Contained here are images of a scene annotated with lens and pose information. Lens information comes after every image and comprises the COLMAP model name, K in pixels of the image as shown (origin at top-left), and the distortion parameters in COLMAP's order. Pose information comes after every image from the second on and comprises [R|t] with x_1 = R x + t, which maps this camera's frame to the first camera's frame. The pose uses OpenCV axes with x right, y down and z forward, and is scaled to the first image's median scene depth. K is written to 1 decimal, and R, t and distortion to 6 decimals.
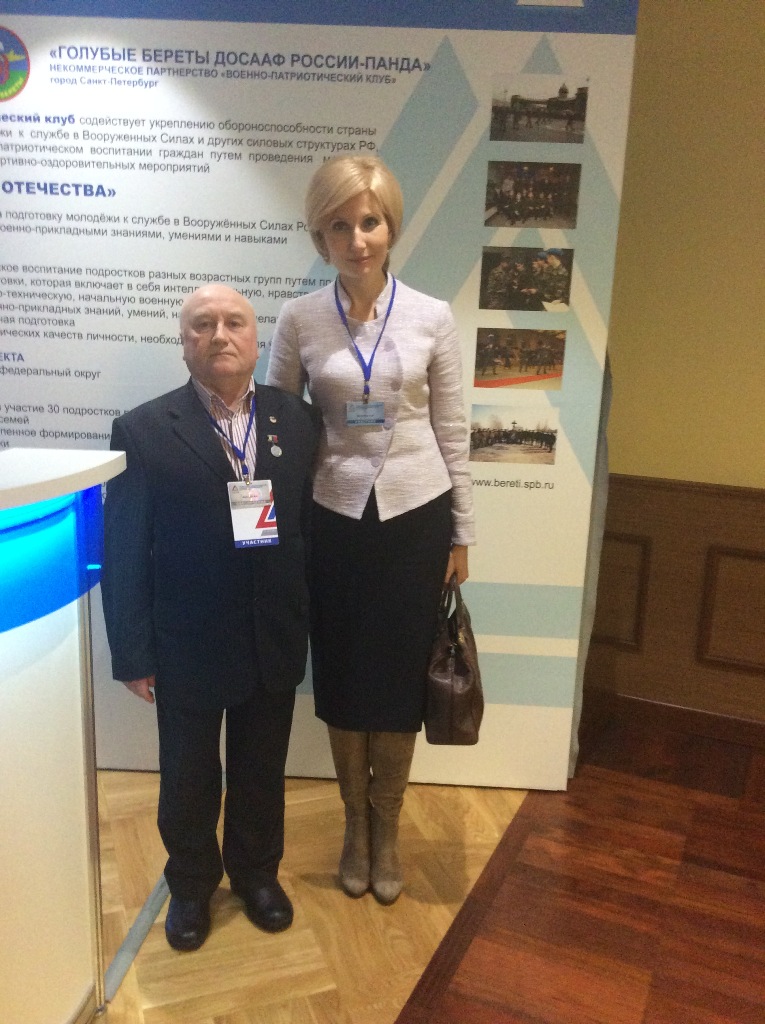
lens RADIAL K [[933.9, 0, 384.2], [0, 933.9, 512.3], [0, 0, 1]] dist [-0.049877, 0.000000]
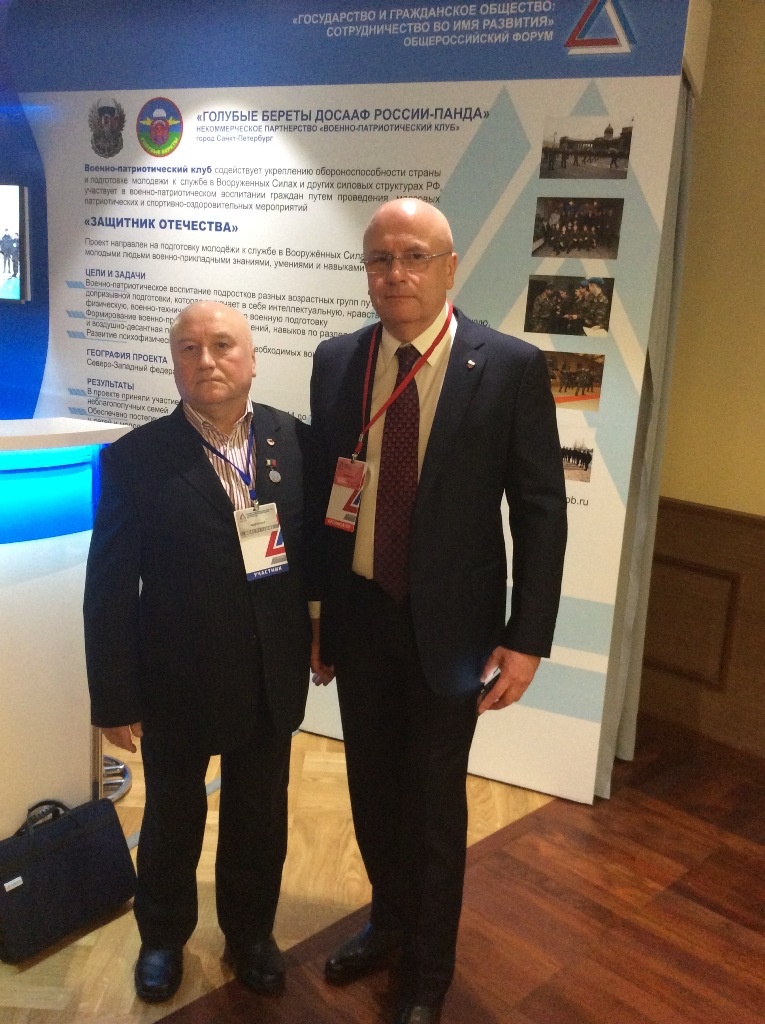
lens RADIAL K [[933.9, 0, 377.9], [0, 933.9, 511.4], [0, 0, 1]] dist [-0.049877, 0.000000]
pose [[0.933782, 0.095262, -0.344928, 0.342586], [-0.109715, 0.993707, -0.022576, 0.032408], [0.340607, 0.058925, 0.938357, -0.063395]]
